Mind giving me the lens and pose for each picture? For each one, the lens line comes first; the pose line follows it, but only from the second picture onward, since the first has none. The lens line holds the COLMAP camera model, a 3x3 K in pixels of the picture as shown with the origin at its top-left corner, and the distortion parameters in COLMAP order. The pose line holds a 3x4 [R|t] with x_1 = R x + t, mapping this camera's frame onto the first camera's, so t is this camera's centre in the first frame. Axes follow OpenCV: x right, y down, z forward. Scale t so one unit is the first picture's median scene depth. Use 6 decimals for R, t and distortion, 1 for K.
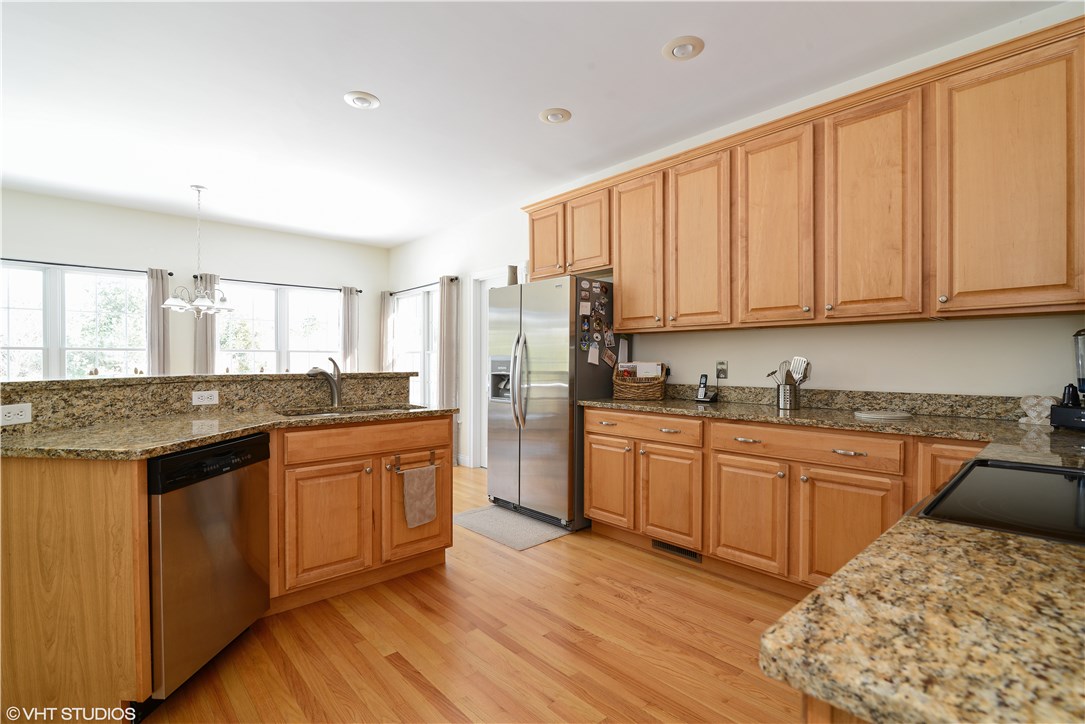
lens RADIAL K [[503.2, 0, 542.5], [0, 503.2, 362.0], [0, 0, 1]] dist [-0.012811, -0.000794]
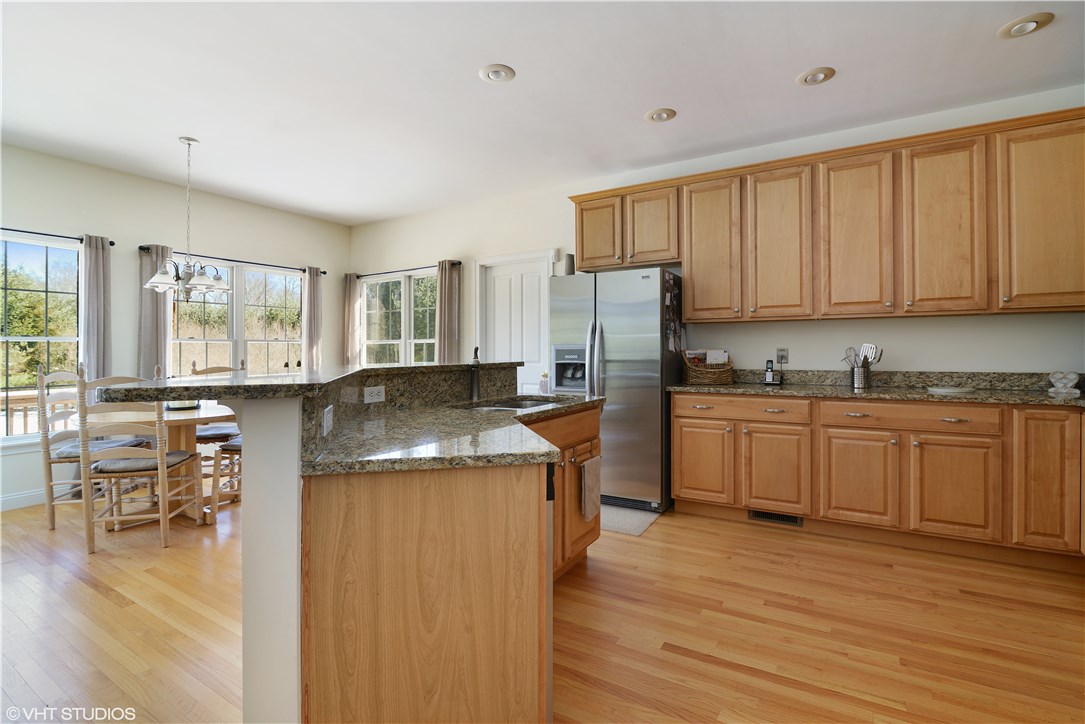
lens RADIAL K [[509.6, 0, 545.7], [0, 509.6, 343.4], [0, 0, 1]] dist [-0.015298, -0.000173]
pose [[0.956421, -0.003781, 0.291967, -0.616504], [0.008028, 0.999879, -0.013348, -0.001727], [-0.291881, 0.015110, 0.956335, 0.075919]]
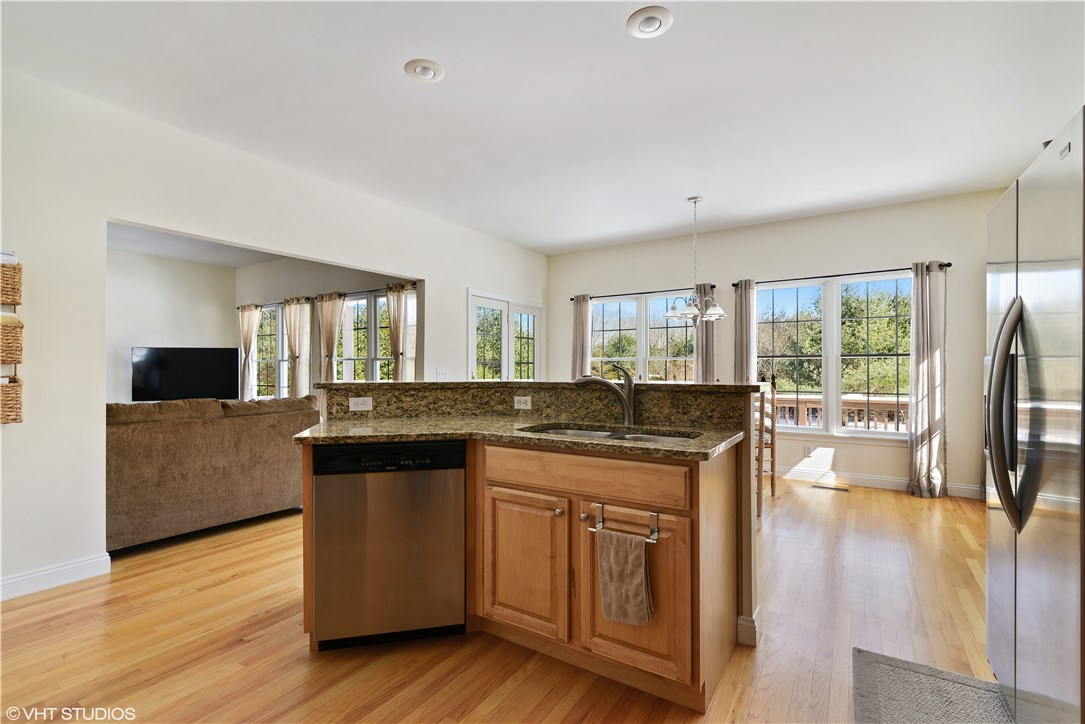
lens RADIAL K [[494.1, 0, 542.5], [0, 494.1, 362.0], [0, 0, 1]] dist [-0.001887, -0.000298]
pose [[0.253727, -0.013724, -0.967178, 0.347797], [0.001142, 0.999903, -0.013889, -0.001298], [0.967275, 0.002420, 0.253718, 0.734483]]
